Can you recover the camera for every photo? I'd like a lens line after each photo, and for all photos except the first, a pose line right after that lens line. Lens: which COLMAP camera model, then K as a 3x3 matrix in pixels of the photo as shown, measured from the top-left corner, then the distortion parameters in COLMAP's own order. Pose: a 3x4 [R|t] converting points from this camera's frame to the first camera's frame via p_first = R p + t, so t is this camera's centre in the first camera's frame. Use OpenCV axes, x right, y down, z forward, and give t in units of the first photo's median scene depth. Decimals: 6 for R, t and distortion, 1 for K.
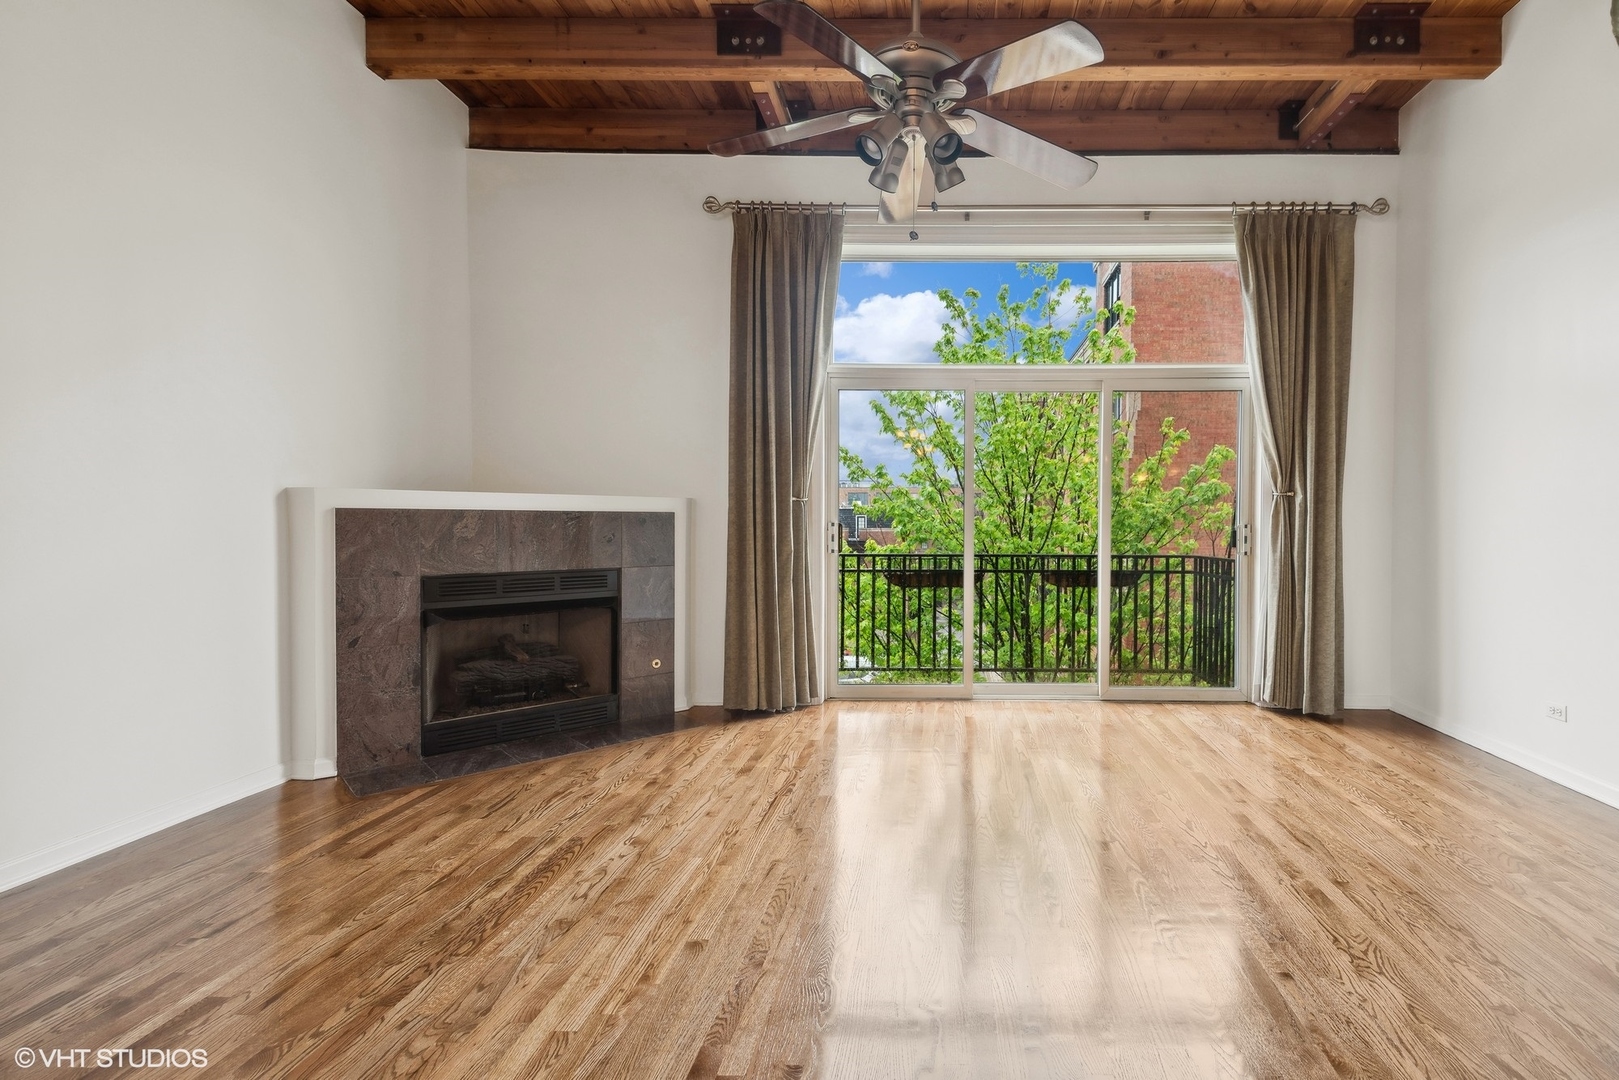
lens RADIAL K [[749.9, 0, 819.8], [0, 749.9, 536.6], [0, 0, 1]] dist [0.026208, -0.007421]
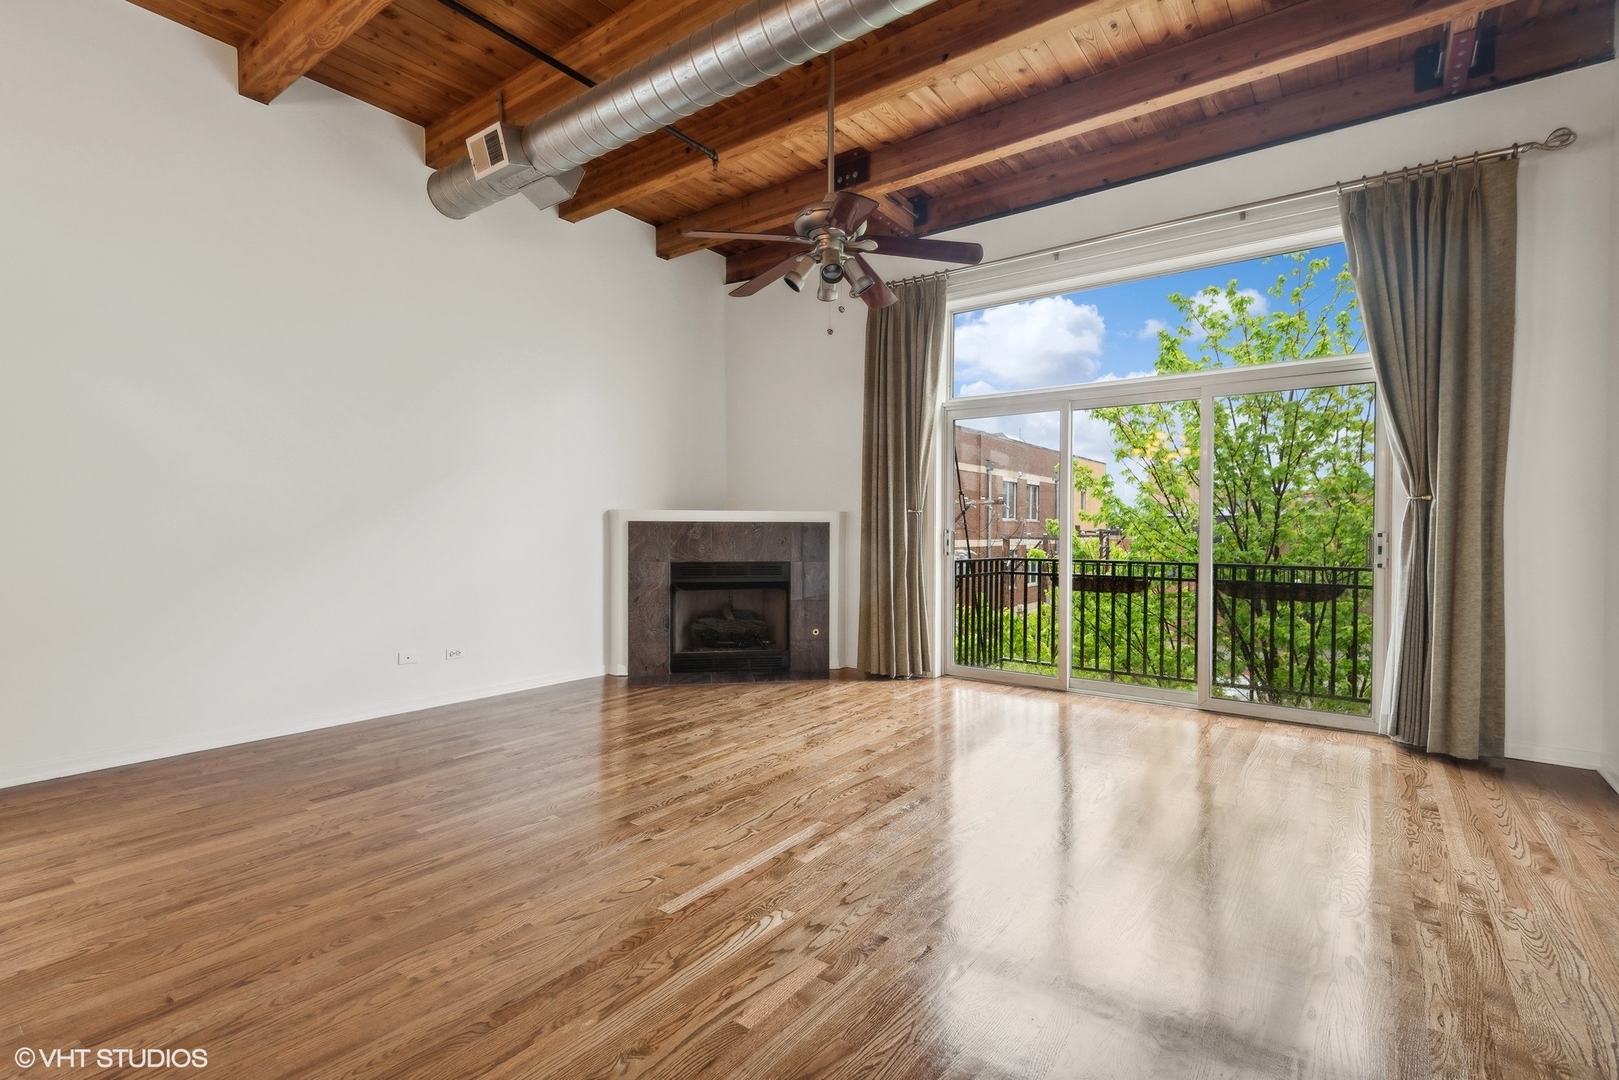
lens RADIAL K [[749.9, 0, 826.8], [0, 749.9, 543.1], [0, 0, 1]] dist [0.026208, -0.007421]
pose [[0.812612, 0.012467, -0.582672, 0.614581], [-0.012414, 0.999915, 0.004081, 0.000013], [0.582673, 0.003917, 0.812697, -0.112751]]
